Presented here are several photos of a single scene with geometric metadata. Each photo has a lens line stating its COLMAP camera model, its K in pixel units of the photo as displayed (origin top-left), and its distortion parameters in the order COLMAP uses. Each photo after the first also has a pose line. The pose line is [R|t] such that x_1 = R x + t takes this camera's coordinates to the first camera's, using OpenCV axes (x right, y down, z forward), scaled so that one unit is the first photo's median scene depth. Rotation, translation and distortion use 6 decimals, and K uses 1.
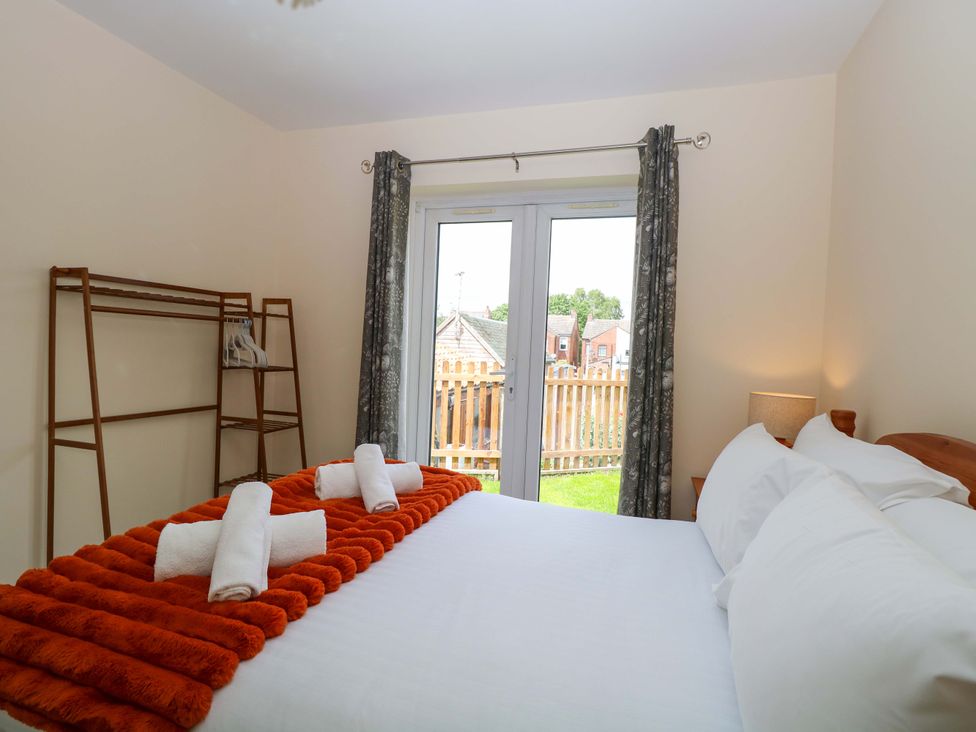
lens RADIAL K [[504.5, 0, 489.8], [0, 504.5, 360.0], [0, 0, 1]] dist [0.003116, -0.003738]
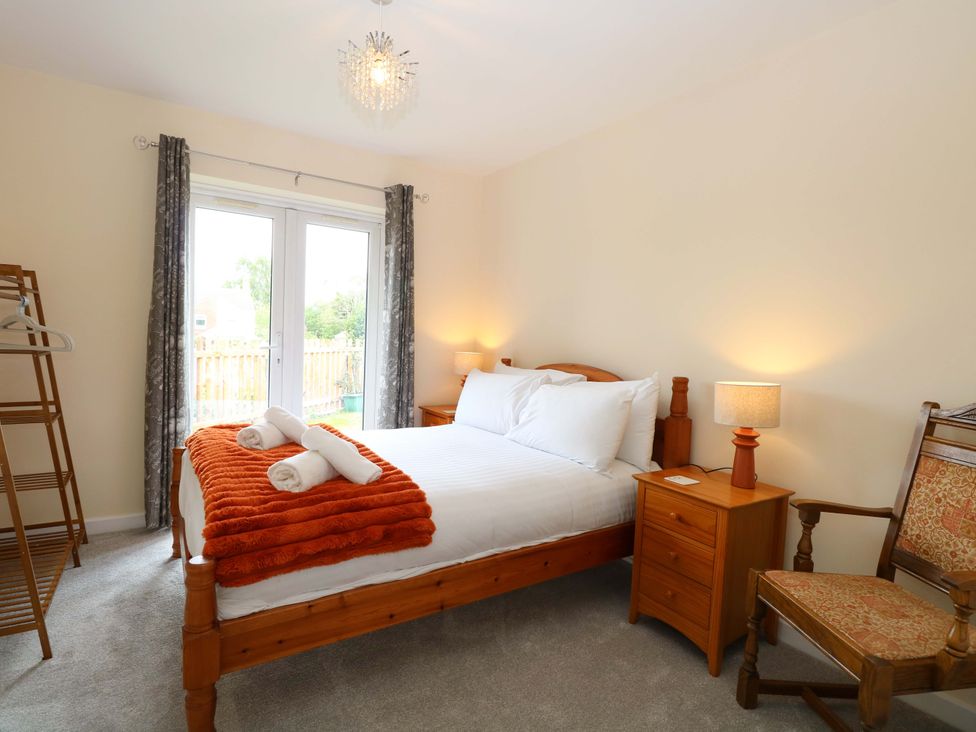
lens RADIAL K [[504.5, 0, 491.3], [0, 504.5, 365.1], [0, 0, 1]] dist [0.003116, -0.003738]
pose [[0.624140, -0.065044, 0.778601, -0.633689], [0.008338, 0.997026, 0.076608, -0.021335], [-0.781268, -0.041322, 0.622826, -0.168024]]
